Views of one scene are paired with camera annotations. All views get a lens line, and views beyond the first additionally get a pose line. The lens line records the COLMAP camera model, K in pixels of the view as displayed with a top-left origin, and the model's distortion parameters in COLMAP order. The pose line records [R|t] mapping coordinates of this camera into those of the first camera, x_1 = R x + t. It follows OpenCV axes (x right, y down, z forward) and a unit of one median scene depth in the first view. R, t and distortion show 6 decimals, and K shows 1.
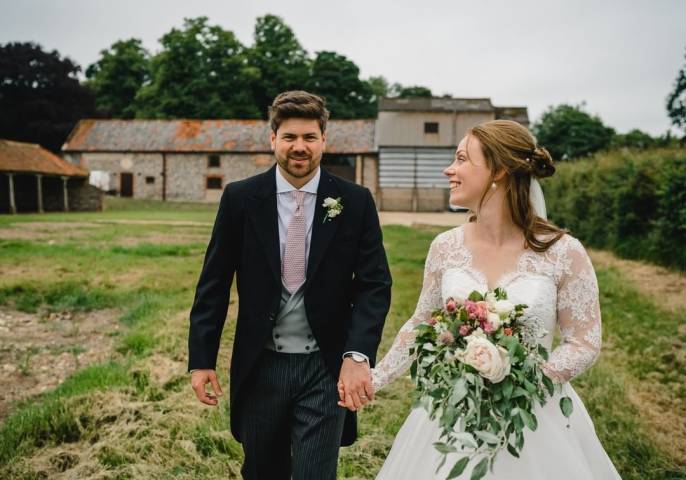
lens RADIAL K [[745.3, 0, 343.0], [0, 745.3, 240.0], [0, 0, 1]] dist [0.067831, -0.005904]
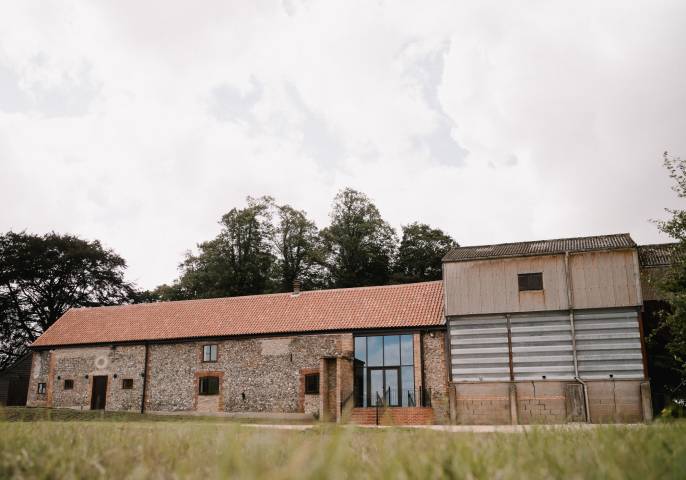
lens RADIAL K [[702.6, 0, 343.0], [0, 702.6, 240.0], [0, 0, 1]] dist [-0.009983, 0.007232]
pose [[0.976335, -0.070511, -0.204446, 0.083074], [0.007067, 0.955253, -0.295707, -0.013283], [0.216148, 0.287264, 0.933145, 0.394893]]
